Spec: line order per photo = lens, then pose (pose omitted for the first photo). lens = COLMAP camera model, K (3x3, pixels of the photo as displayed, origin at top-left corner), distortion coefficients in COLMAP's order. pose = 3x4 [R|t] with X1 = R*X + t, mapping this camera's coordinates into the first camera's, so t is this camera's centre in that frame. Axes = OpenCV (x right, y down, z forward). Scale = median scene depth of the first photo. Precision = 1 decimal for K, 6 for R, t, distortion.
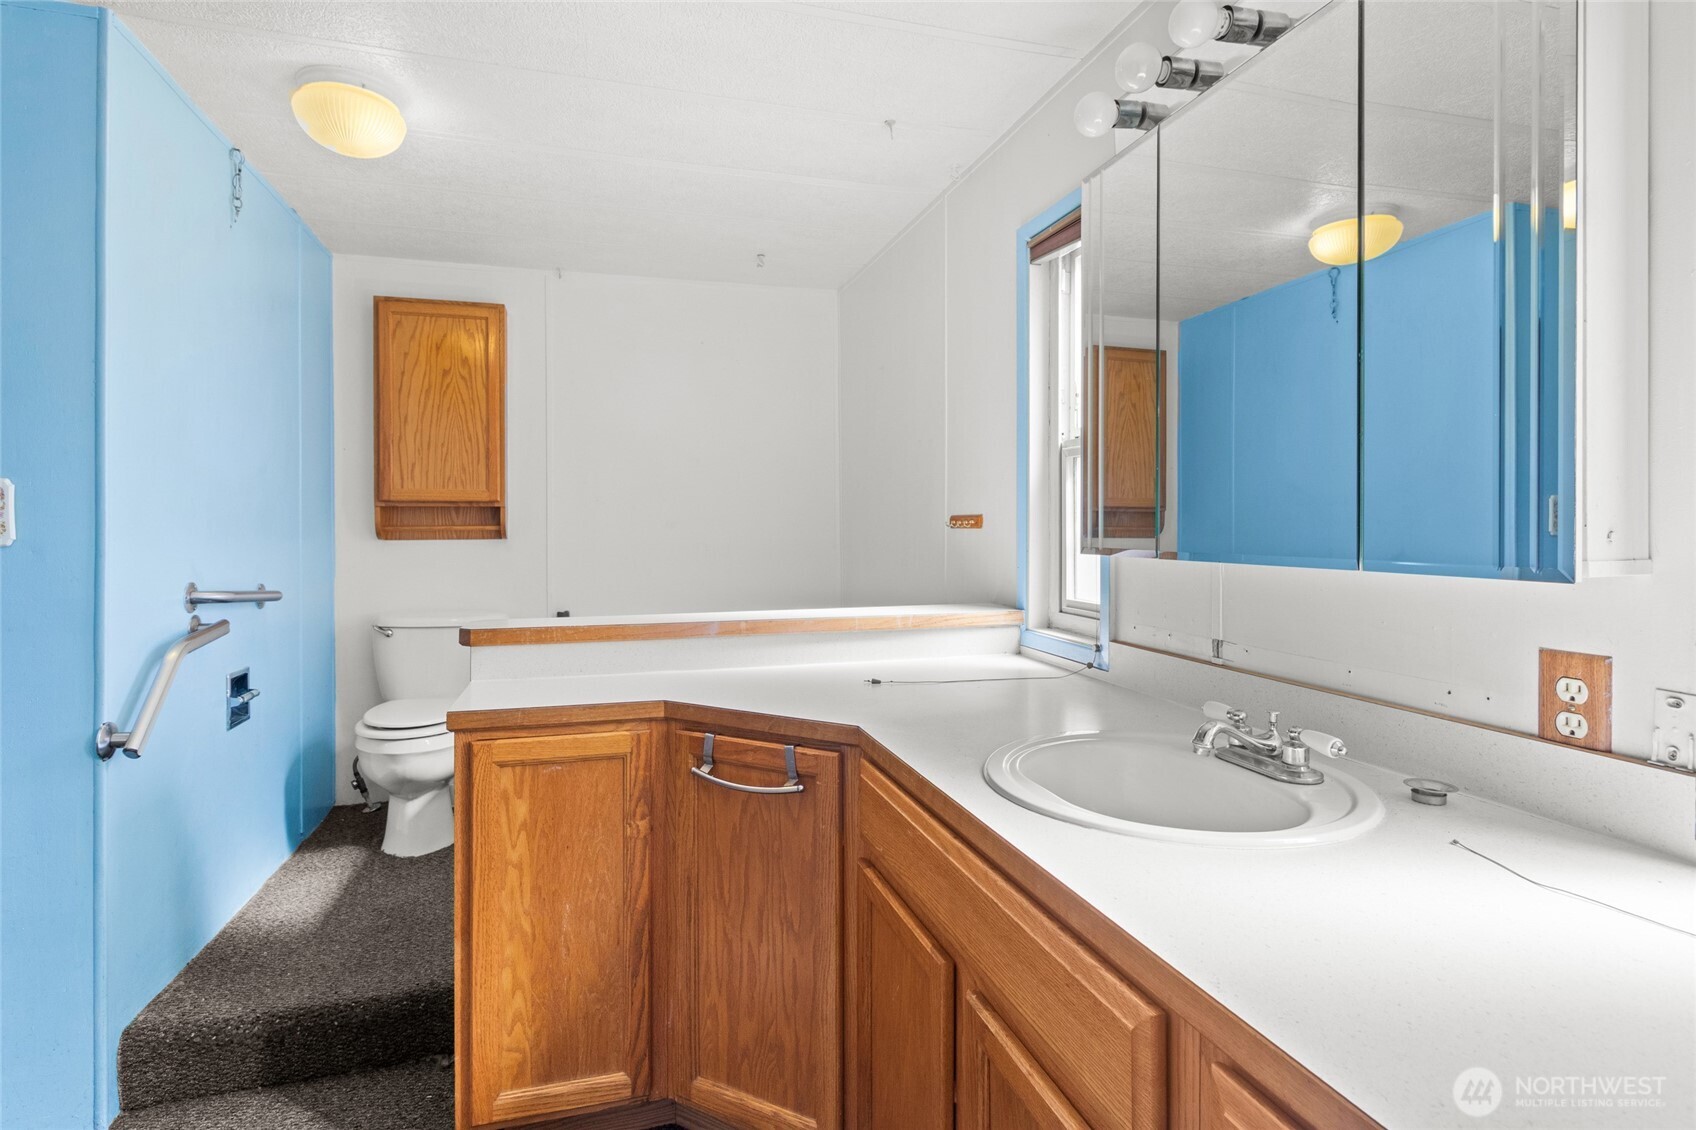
lens RADIAL K [[868.9, 0, 843.4], [0, 868.9, 513.5], [0, 0, 1]] dist [-0.000040, -0.000078]
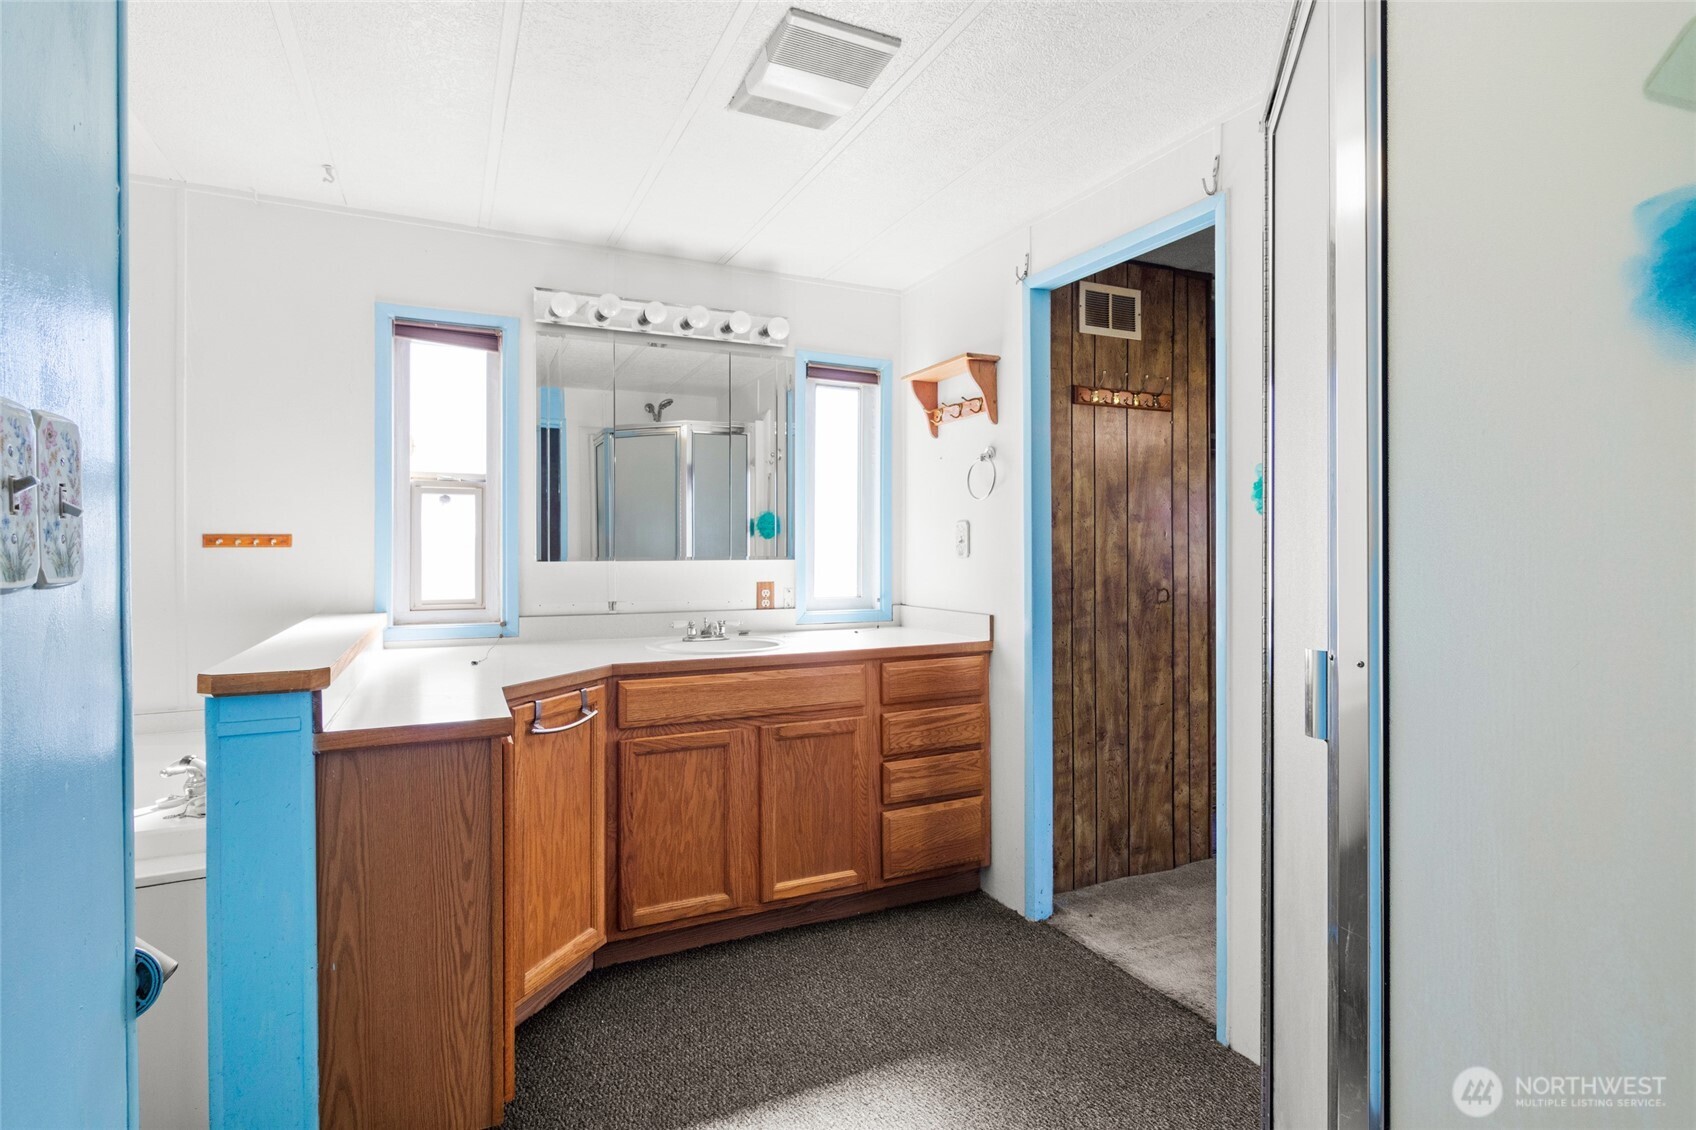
lens RADIAL K [[839.6, 0, 840.7], [0, 839.6, 570.1], [0, 0, 1]] dist [-0.001433, -0.000230]
pose [[-0.192978, 0.001643, 0.981202, -0.735743], [0.000677, 0.999999, -0.001541, 0.035552], [-0.981203, 0.000367, -0.192979, 0.403599]]
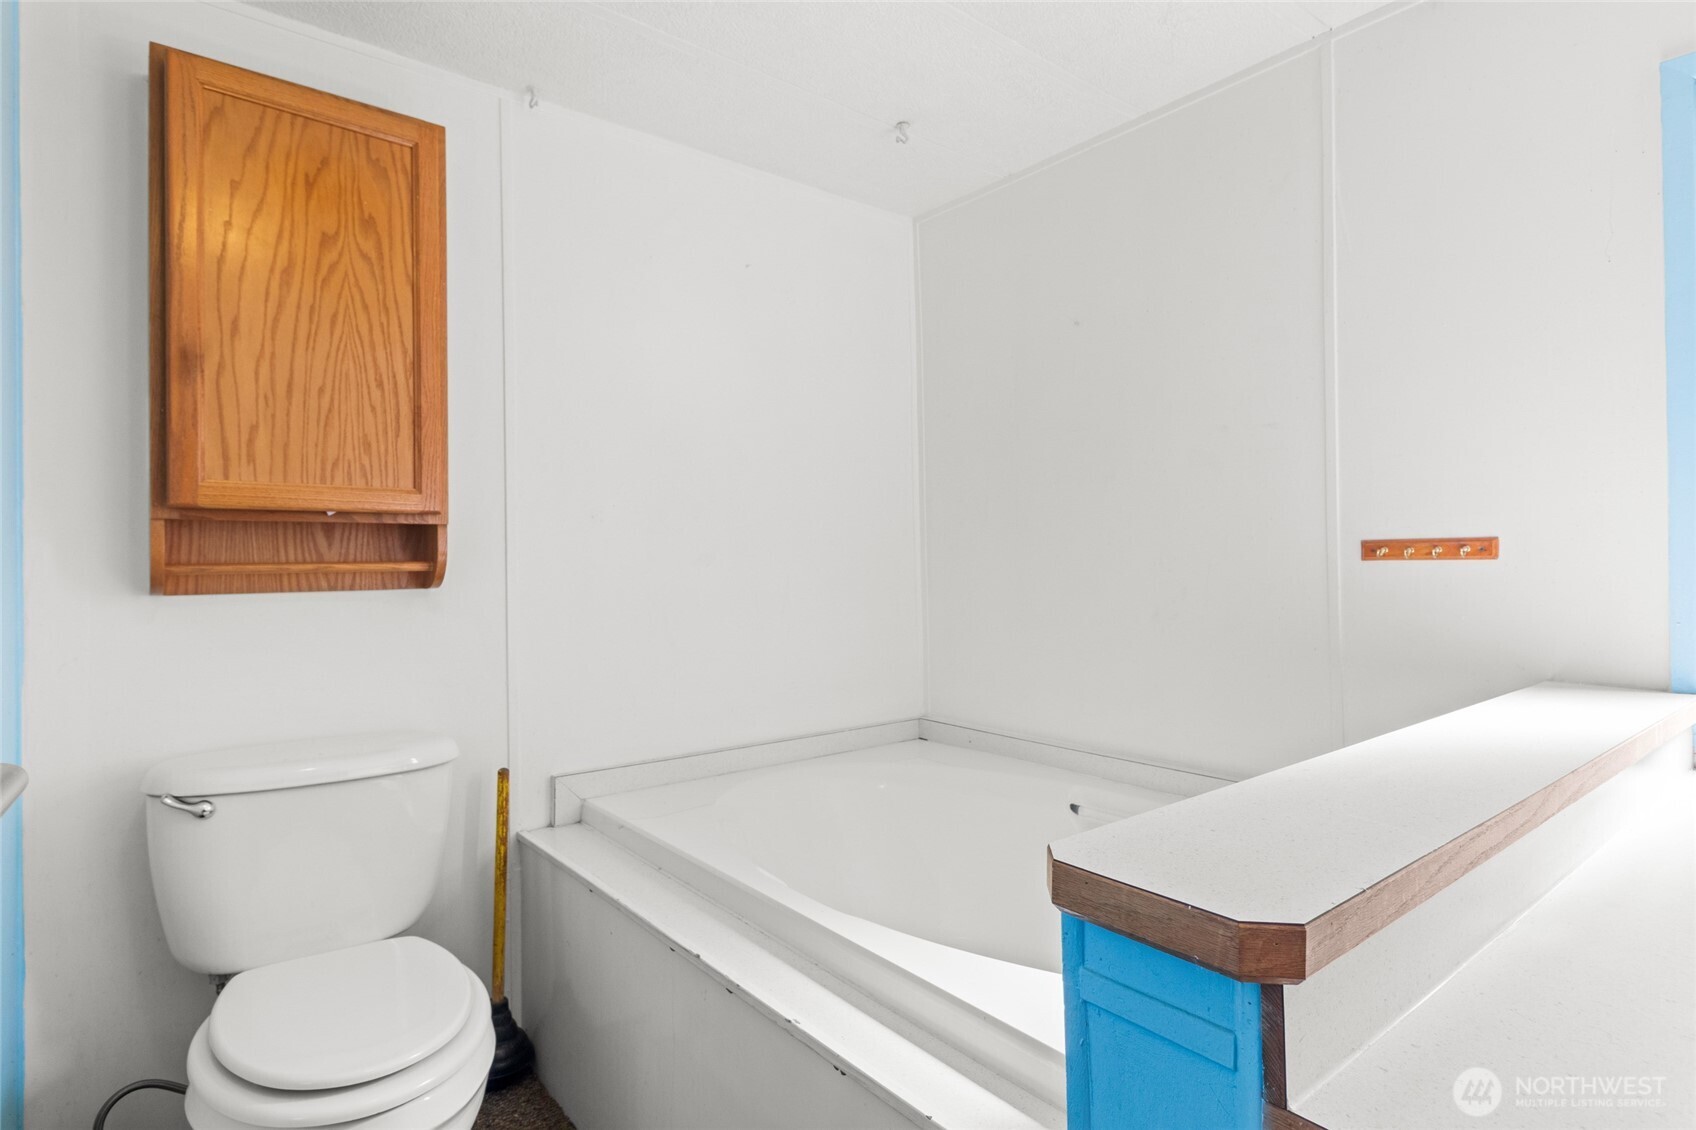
lens RADIAL K [[857.9, 0, 842.7], [0, 857.9, 545.4], [0, 0, 1]] dist [-0.000558, 0.000268]
pose [[0.922409, 0.001017, 0.386214, -0.380532], [0.001210, 0.999984, -0.005523, 0.007700], [-0.386213, 0.005561, 0.922393, 0.462948]]
